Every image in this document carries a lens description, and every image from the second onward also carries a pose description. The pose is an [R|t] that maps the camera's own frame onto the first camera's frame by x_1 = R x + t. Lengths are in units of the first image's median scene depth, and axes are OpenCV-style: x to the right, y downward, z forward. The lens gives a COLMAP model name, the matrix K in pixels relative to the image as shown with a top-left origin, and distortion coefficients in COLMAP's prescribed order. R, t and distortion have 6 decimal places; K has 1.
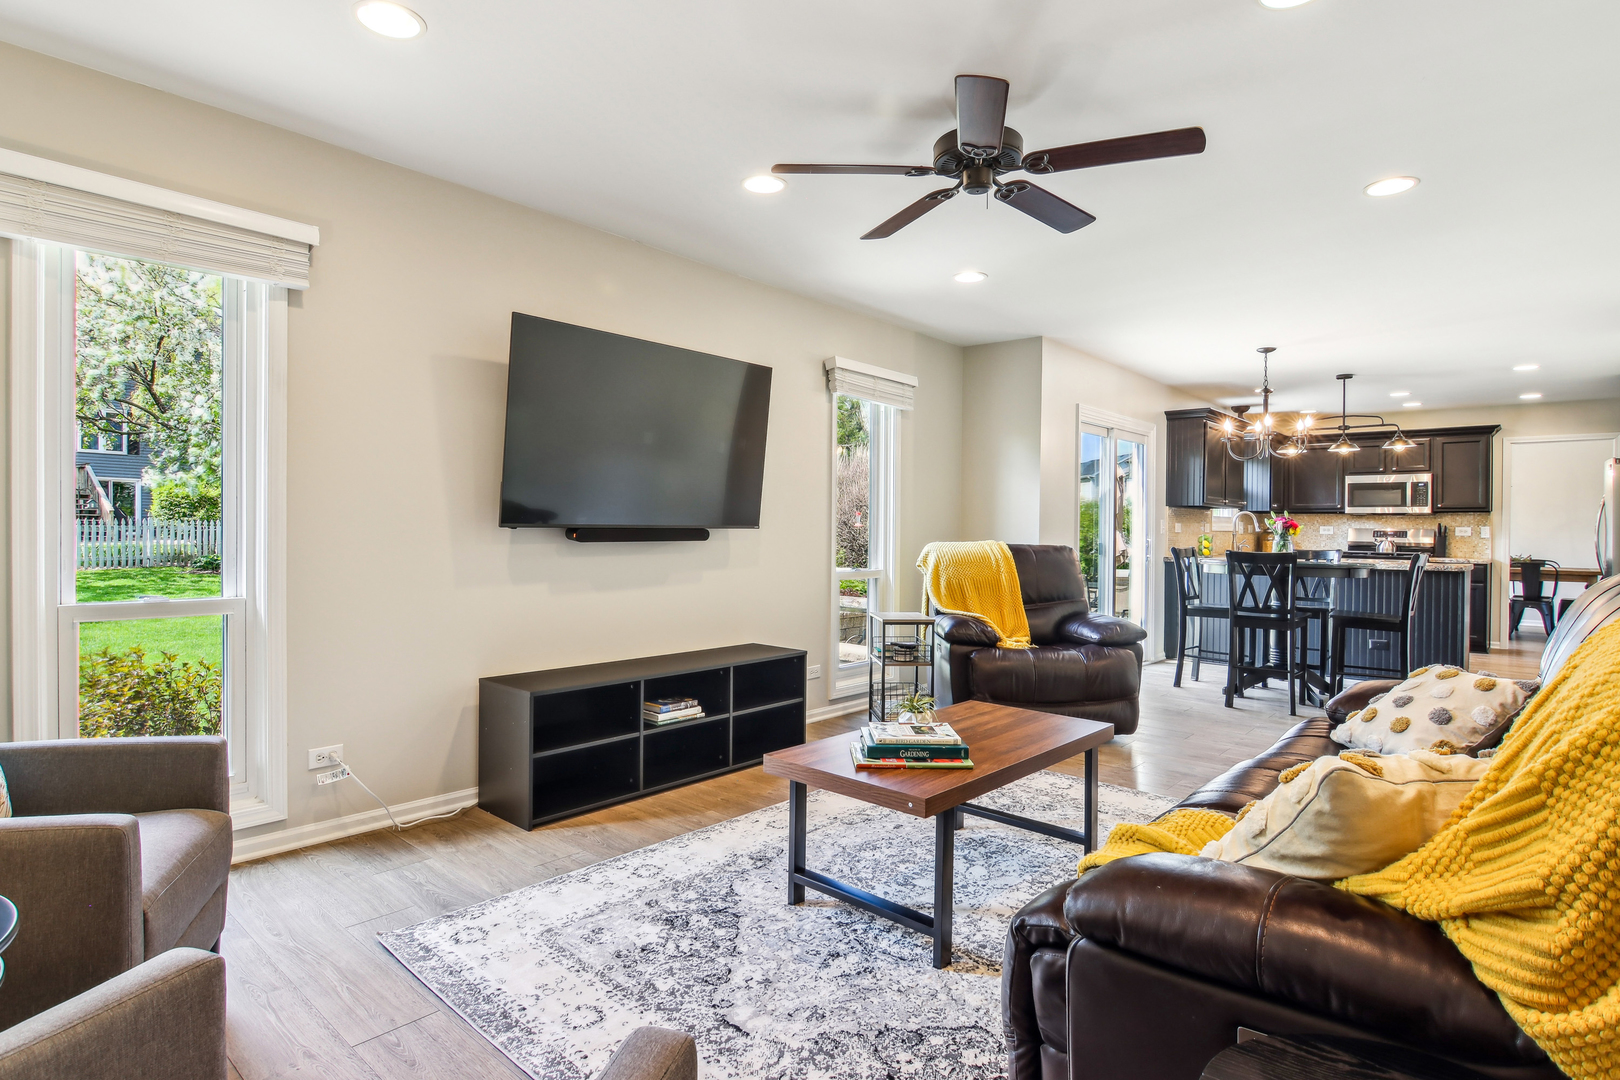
lens RADIAL K [[832.4, 0, 808.4], [0, 832.4, 527.6], [0, 0, 1]] dist [0.001402, -0.021990]
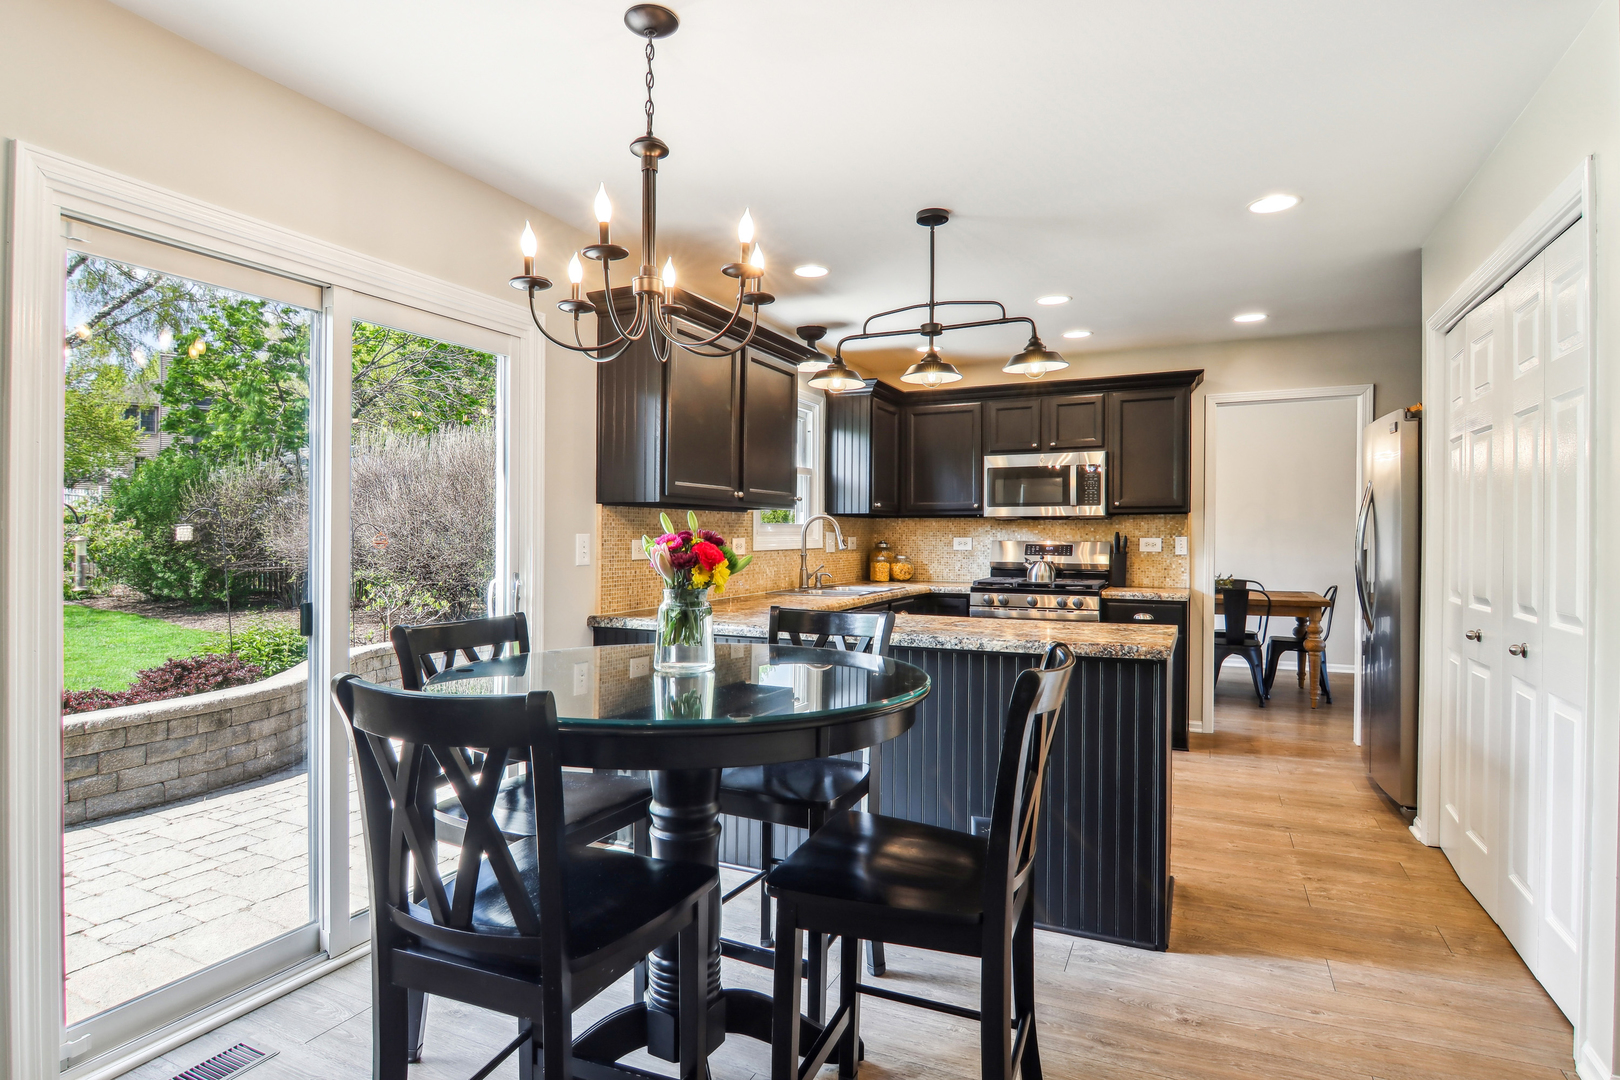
lens RADIAL K [[832.4, 0, 808.4], [0, 832.4, 527.6], [0, 0, 1]] dist [0.001402, -0.021990]
pose [[0.956112, -0.009568, 0.292844, 0.350388], [0.010312, 0.999946, -0.000998, -0.010182], [-0.292819, 0.003974, 0.956160, 0.459661]]
